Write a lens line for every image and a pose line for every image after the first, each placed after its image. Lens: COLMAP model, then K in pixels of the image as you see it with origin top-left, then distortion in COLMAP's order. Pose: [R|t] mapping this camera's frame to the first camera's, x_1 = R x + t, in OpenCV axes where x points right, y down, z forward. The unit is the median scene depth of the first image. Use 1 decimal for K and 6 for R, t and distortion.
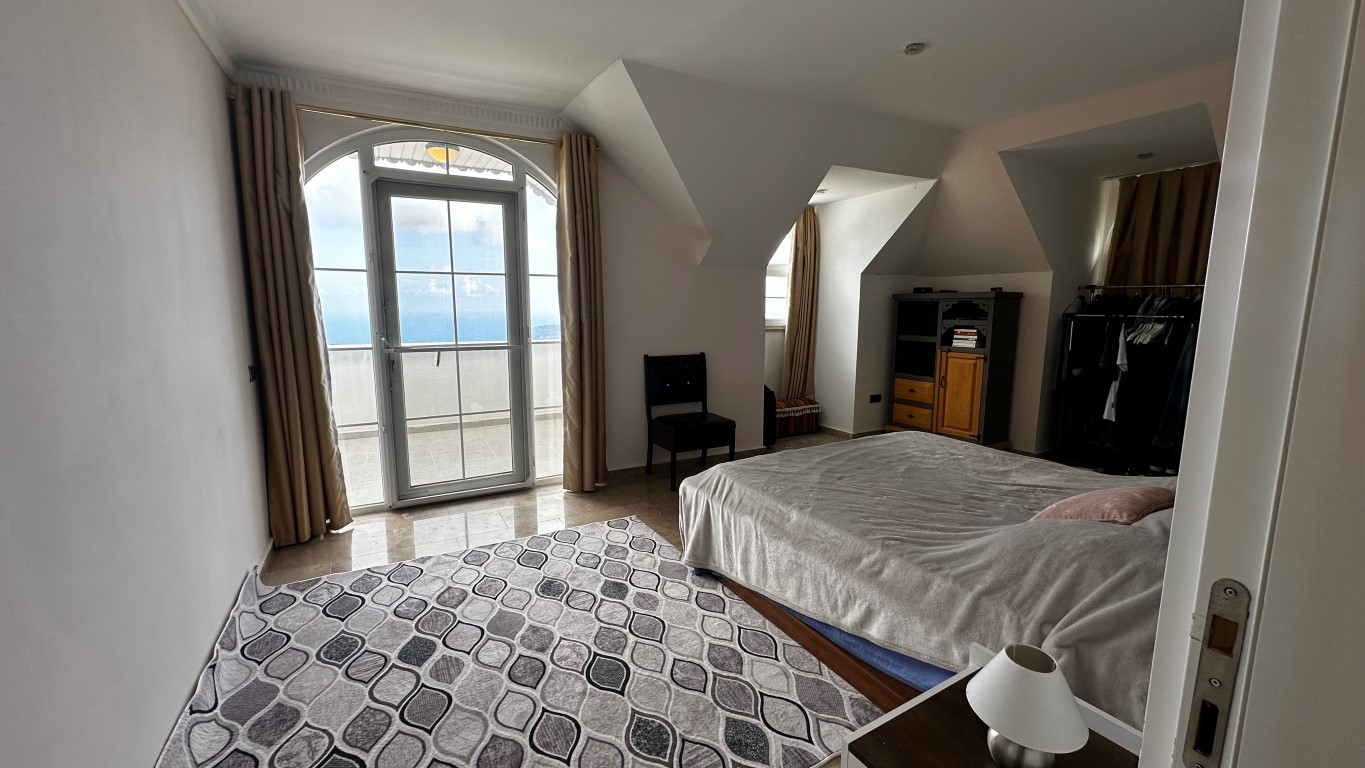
lens RADIAL K [[545.2, 0, 682.5], [0, 545.2, 384.0], [0, 0, 1]] dist [-0.001029, 0.000360]
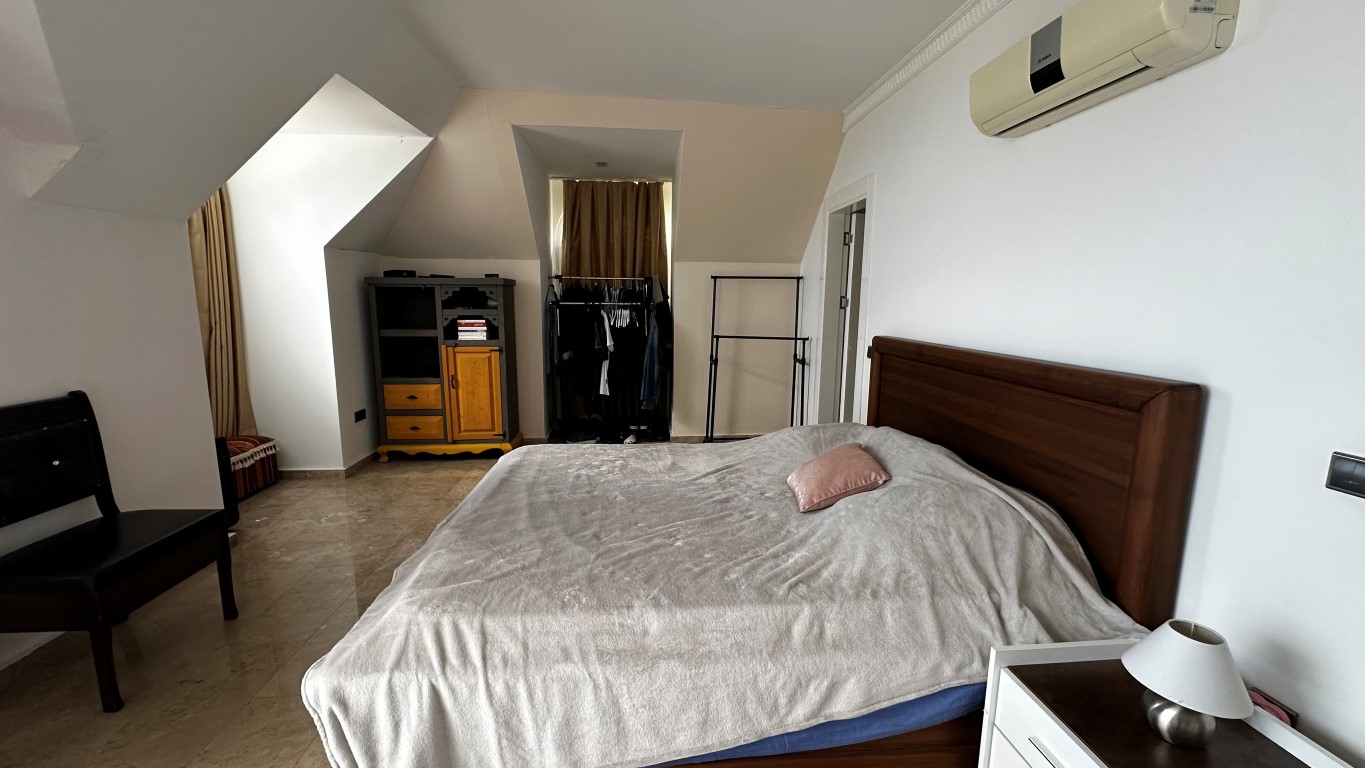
lens RADIAL K [[545.2, 0, 682.5], [0, 545.2, 384.0], [0, 0, 1]] dist [-0.001029, 0.000360]
pose [[0.423218, -0.142281, 0.894787, -0.247037], [0.119654, 0.987719, 0.100464, -0.075547], [-0.898092, 0.064546, 0.435045, 0.517823]]
